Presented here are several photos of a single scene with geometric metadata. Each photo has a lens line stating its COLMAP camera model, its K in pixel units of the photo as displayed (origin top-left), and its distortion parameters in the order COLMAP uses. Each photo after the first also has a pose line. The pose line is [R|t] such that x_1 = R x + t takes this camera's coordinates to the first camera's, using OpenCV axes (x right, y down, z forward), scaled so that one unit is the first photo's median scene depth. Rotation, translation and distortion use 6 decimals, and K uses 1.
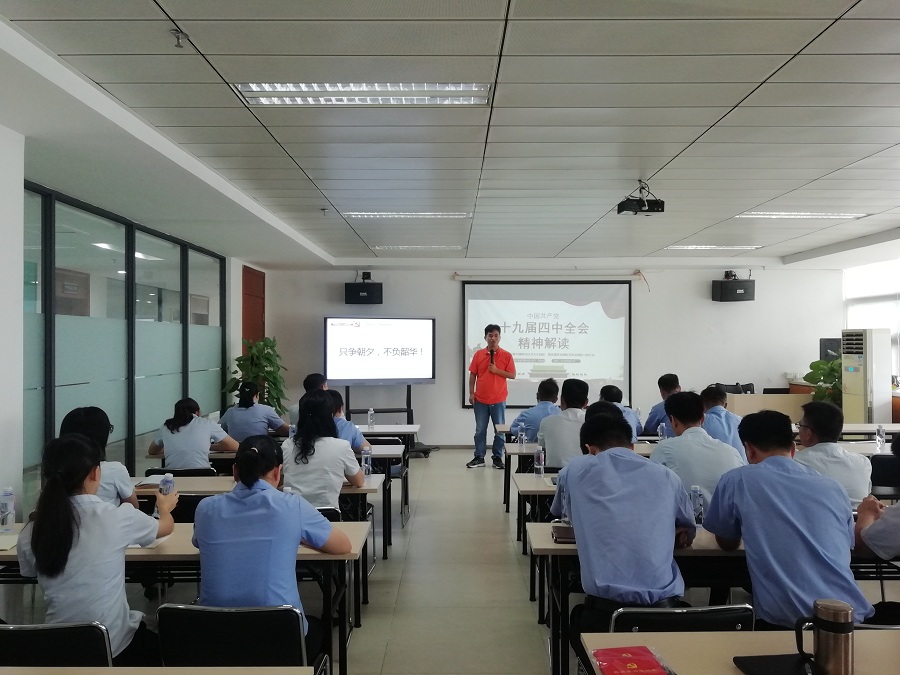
lens RADIAL K [[682.4, 0, 450.7], [0, 682.4, 339.2], [0, 0, 1]] dist [0.034873, -0.002273]
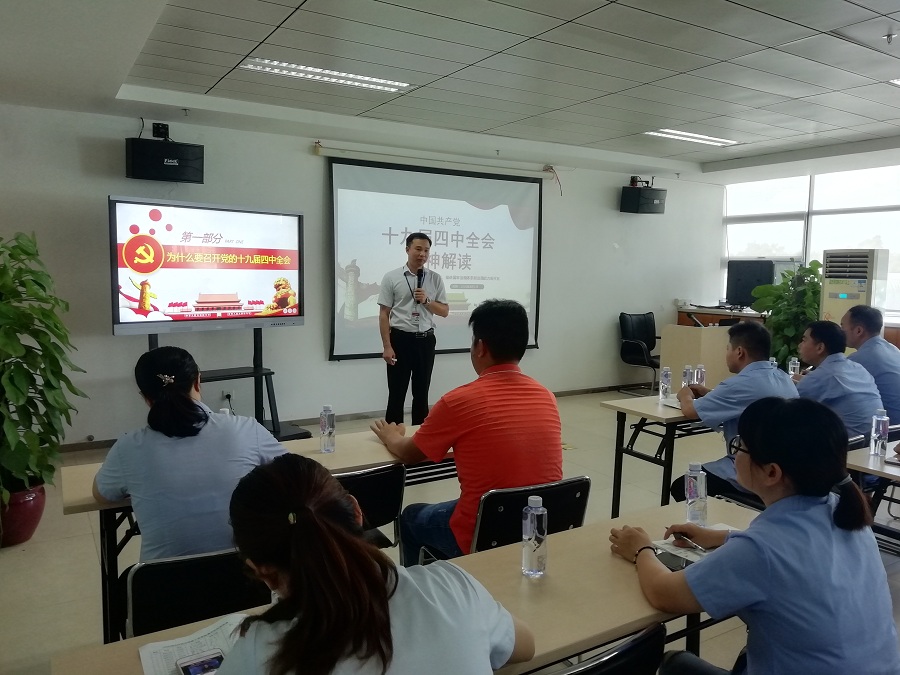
lens RADIAL K [[682.4, 0, 450.0], [0, 682.4, 336.3], [0, 0, 1]] dist [0.034873, -0.002273]
pose [[0.852692, -0.040176, 0.520866, -0.219245], [-0.017752, 0.994234, 0.105751, 0.008282], [-0.522112, -0.099419, 0.847063, 0.401376]]
